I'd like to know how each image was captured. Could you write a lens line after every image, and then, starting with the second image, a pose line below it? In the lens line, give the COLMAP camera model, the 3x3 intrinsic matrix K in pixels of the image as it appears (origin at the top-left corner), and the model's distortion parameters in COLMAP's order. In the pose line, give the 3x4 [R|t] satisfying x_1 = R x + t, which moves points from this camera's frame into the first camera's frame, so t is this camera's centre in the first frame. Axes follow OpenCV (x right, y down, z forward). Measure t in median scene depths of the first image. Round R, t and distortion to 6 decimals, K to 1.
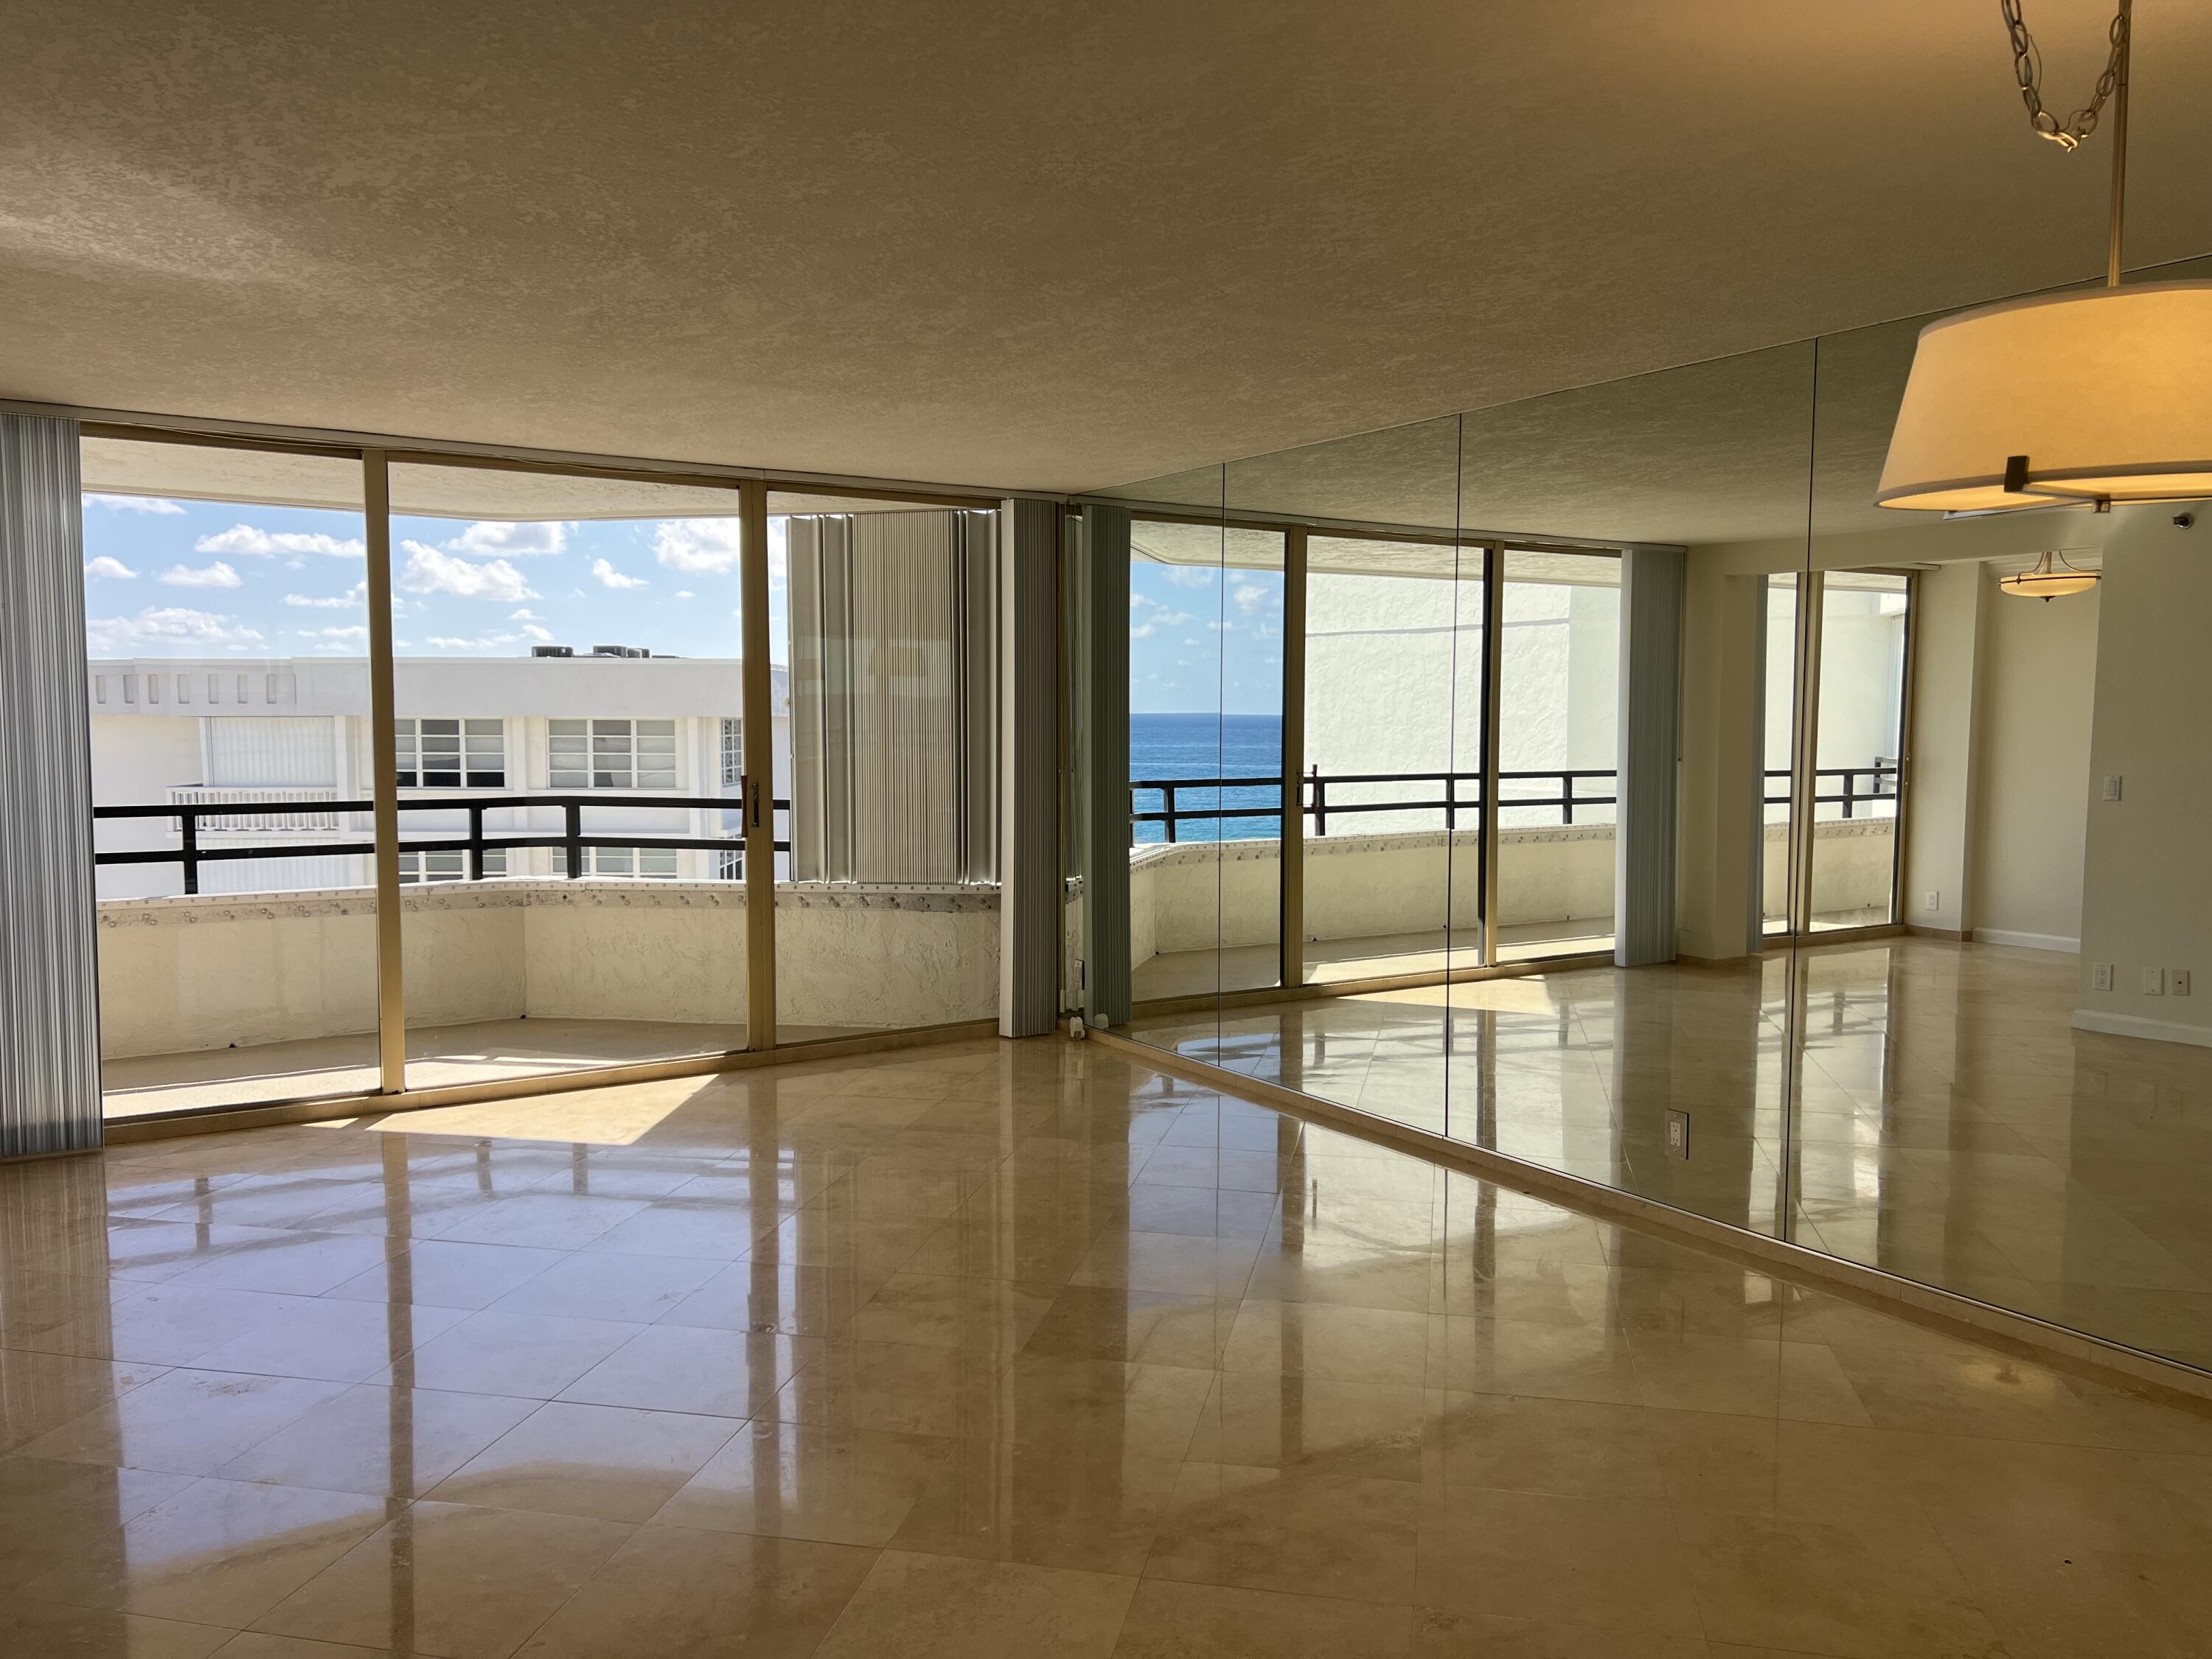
lens RADIAL K [[1687.0, 0, 1106.0], [0, 1687.0, 829.5], [0, 0, 1]] dist [0.135035, 0.000473]
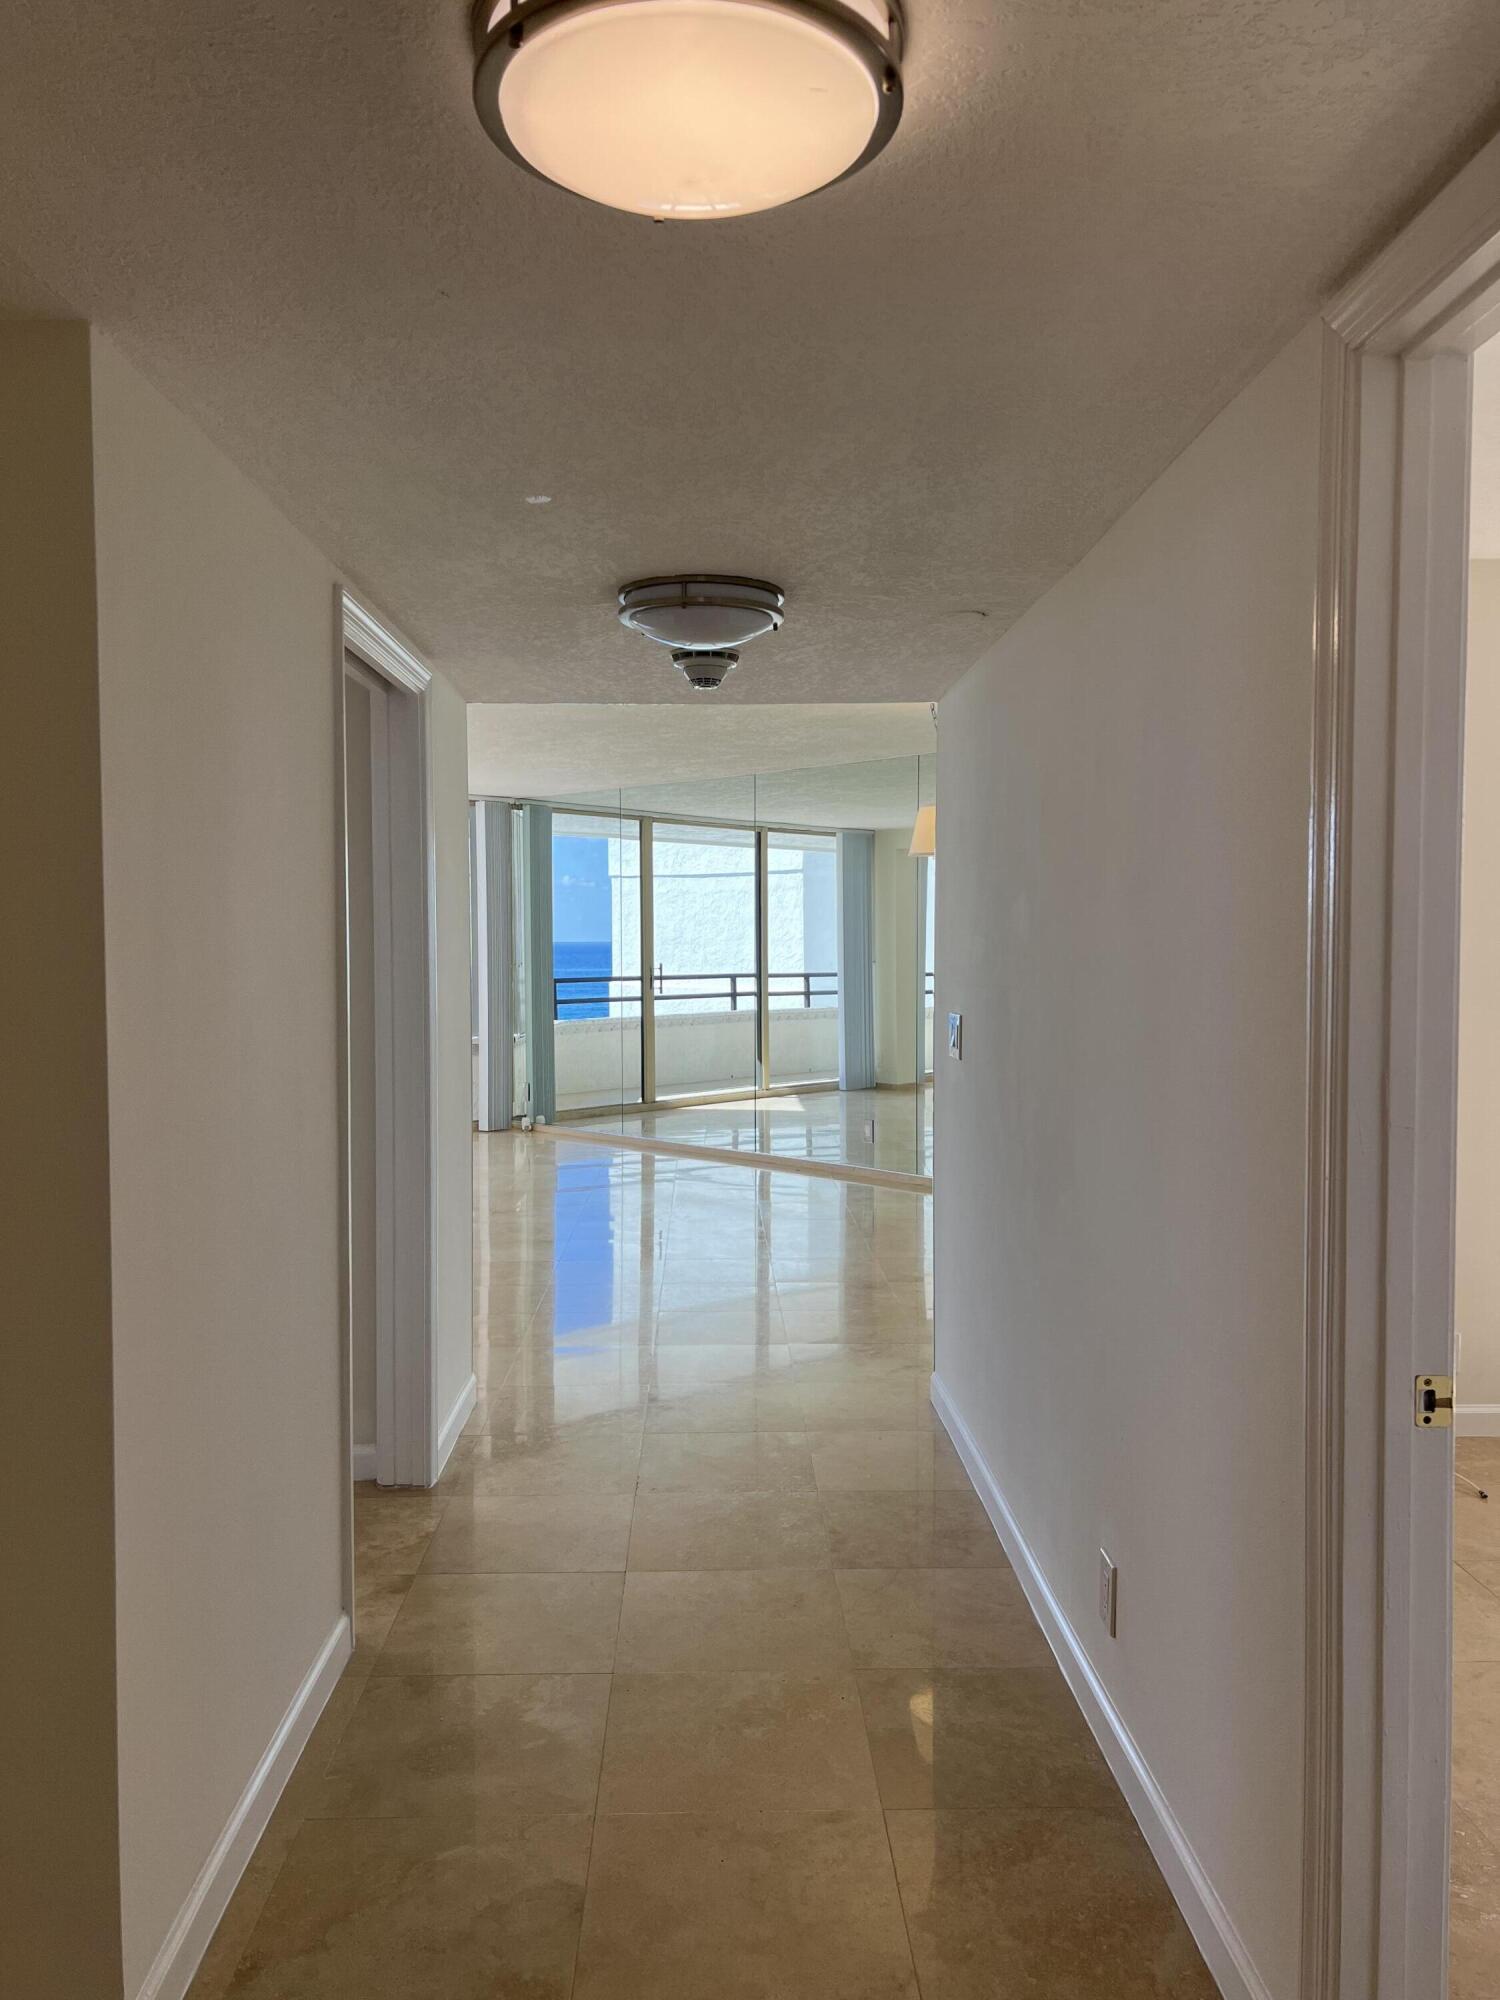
lens RADIAL K [[1525.4, 0, 750.0], [0, 1525.4, 1000.0], [0, 0, 1]] dist [0.135035, 0.000473]
pose [[0.972940, -0.010899, 0.230802, -0.108244], [0.017762, 0.999459, -0.027677, 0.031545], [-0.230375, 0.031028, 0.972607, -0.362538]]
